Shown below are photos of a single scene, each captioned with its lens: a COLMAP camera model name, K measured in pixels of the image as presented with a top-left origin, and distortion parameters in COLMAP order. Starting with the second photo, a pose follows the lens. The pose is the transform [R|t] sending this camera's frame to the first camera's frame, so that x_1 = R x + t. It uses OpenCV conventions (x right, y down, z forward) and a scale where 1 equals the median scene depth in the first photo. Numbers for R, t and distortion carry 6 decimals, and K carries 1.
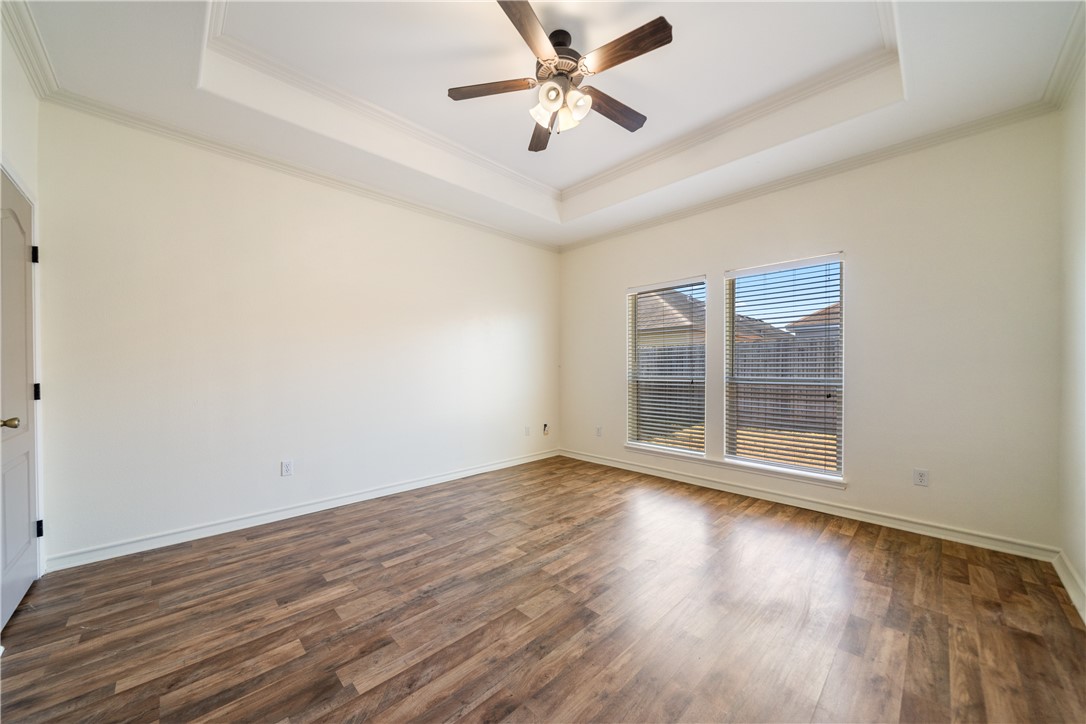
lens RADIAL K [[405.5, 0, 556.1], [0, 405.5, 372.3], [0, 0, 1]] dist [-0.000901, 0.000015]
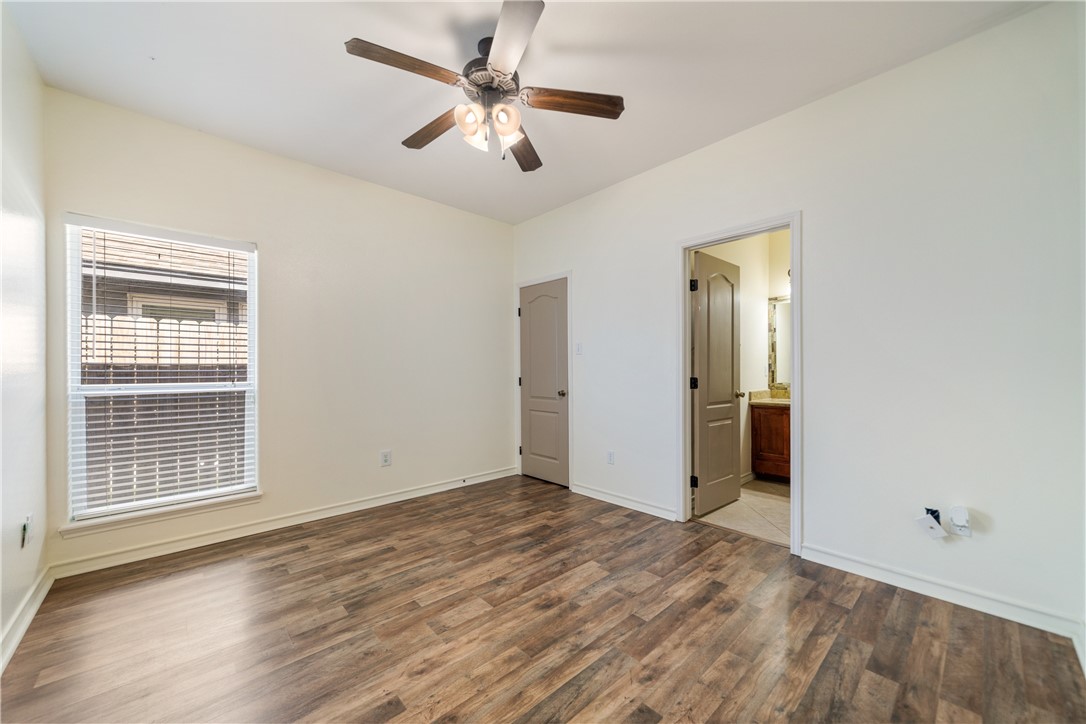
lens RADIAL K [[406.5, 0, 544.2], [0, 406.5, 368.2], [0, 0, 1]] dist [-0.008822, 0.000166]
pose [[-0.999971, 0.002597, -0.007158, -0.209965], [0.002483, 0.999871, 0.015890, 0.005146], [0.007198, 0.015871, -0.999848, 1.912654]]
